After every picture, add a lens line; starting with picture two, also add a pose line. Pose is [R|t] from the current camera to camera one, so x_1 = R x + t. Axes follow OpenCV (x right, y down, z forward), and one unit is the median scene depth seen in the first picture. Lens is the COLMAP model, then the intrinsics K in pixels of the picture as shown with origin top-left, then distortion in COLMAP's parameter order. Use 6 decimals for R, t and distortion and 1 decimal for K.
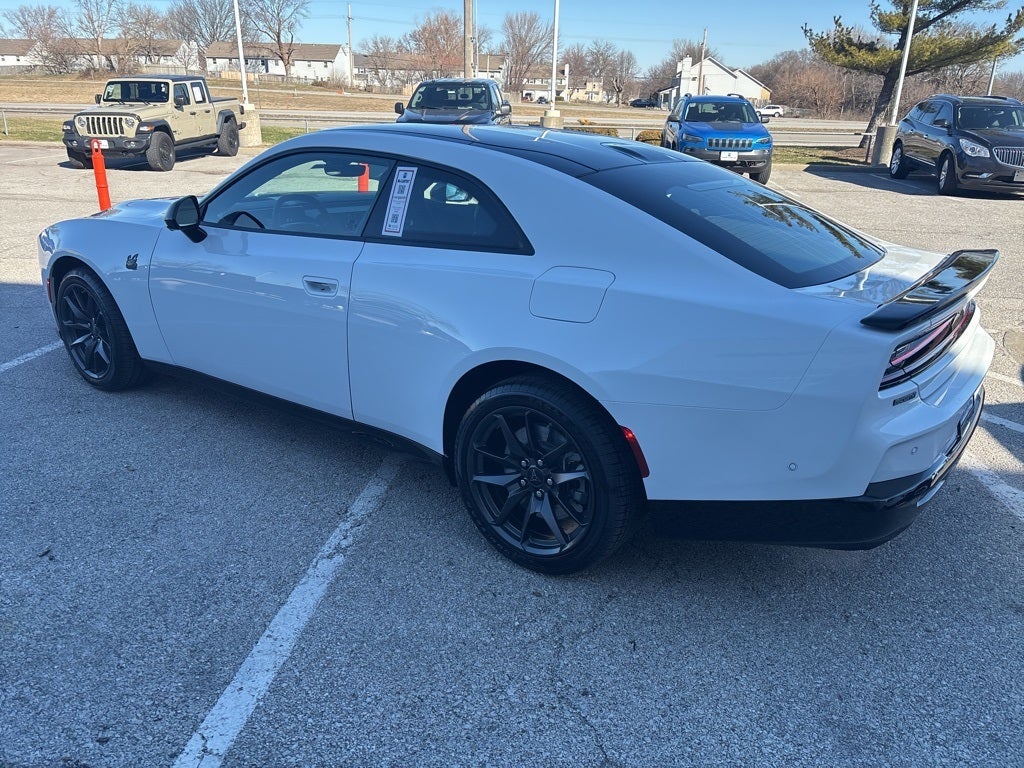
lens RADIAL K [[773.1, 0, 512.2], [0, 773.1, 388.9], [0, 0, 1]] dist [0.049851, -0.058395]
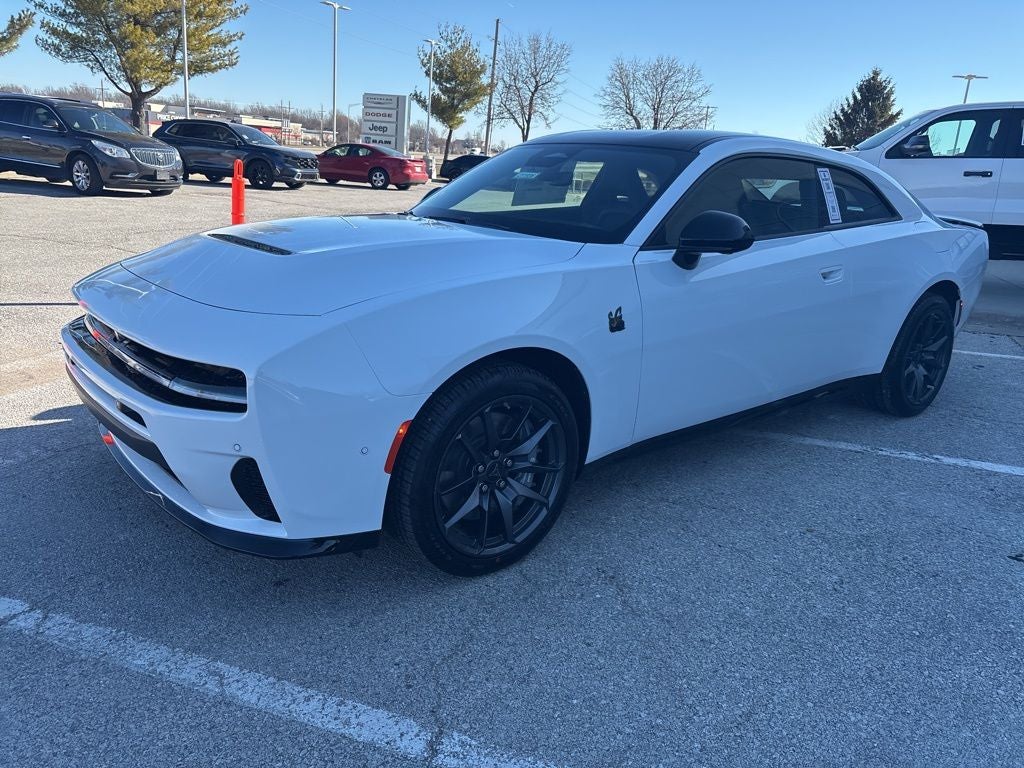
lens RADIAL K [[773.1, 0, 512.2], [0, 773.1, 375.5], [0, 0, 1]] dist [0.049851, -0.058395]
pose [[0.241232, -0.270090, 0.932126, -0.309063], [0.284390, 0.937999, 0.198193, -0.074297], [-0.927863, 0.217277, 0.303086, 0.236628]]
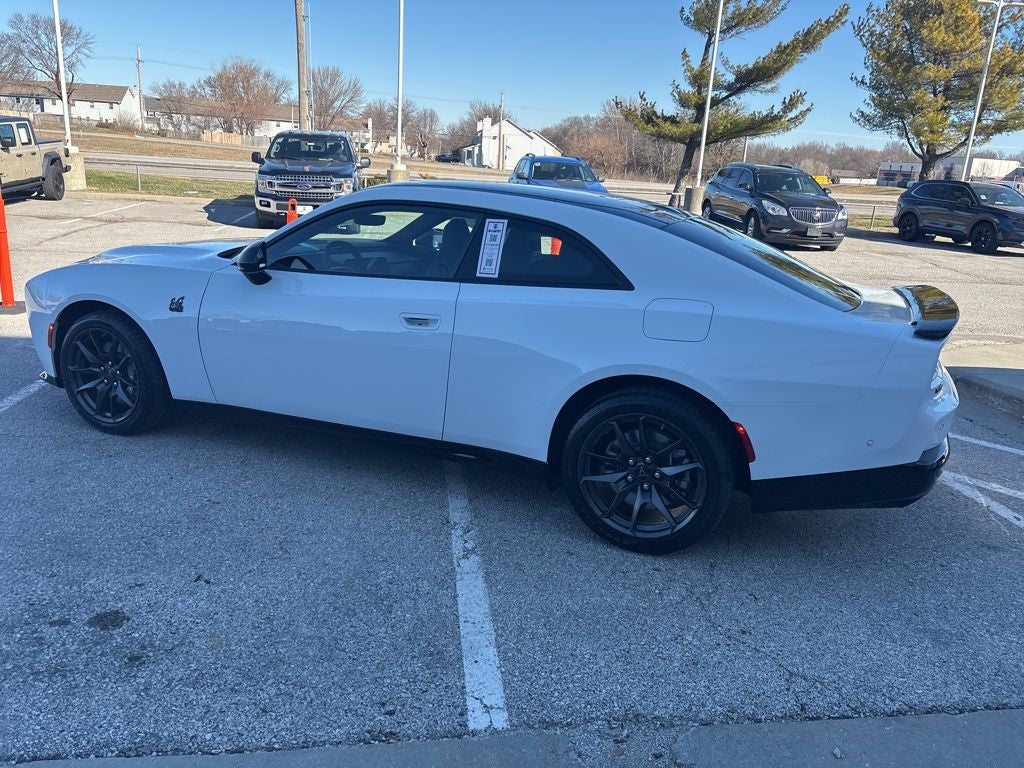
lens RADIAL K [[773.1, 0, 511.4], [0, 773.1, 371.5], [0, 0, 1]] dist [0.049851, -0.058395]
pose [[0.969922, -0.032850, 0.241188, -0.082655], [0.052537, 0.995749, -0.075655, 0.006898], [-0.237677, 0.086051, 0.967525, -0.024396]]
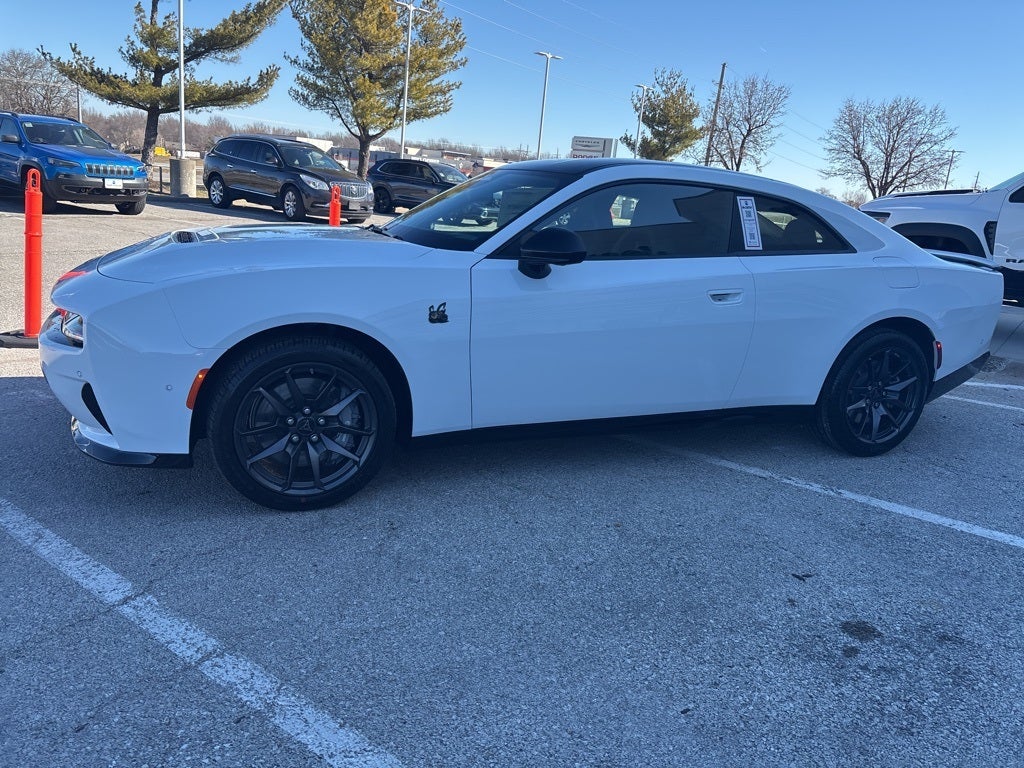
lens RADIAL K [[773.1, 0, 506.9], [0, 773.1, 373.3], [0, 0, 1]] dist [0.049851, -0.058395]
pose [[0.511447, -0.186545, 0.838822, -0.300782], [0.231695, 0.969936, 0.074434, -0.038898], [-0.827490, 0.156282, 0.539293, 0.139069]]
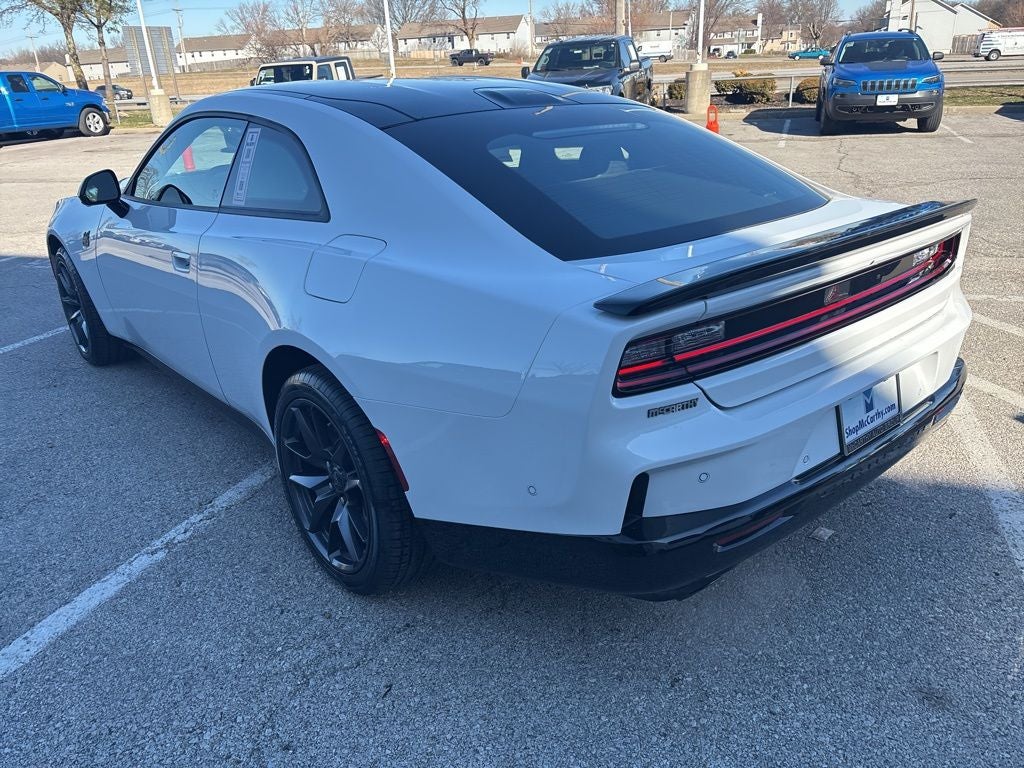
lens RADIAL K [[773.1, 0, 510.5], [0, 773.1, 385.1], [0, 0, 1]] dist [0.049851, -0.058395]
pose [[0.972489, 0.022122, -0.231897, 0.075870], [-0.014060, 0.999240, 0.036359, -0.004943], [0.232525, -0.032098, 0.972061, 0.036816]]
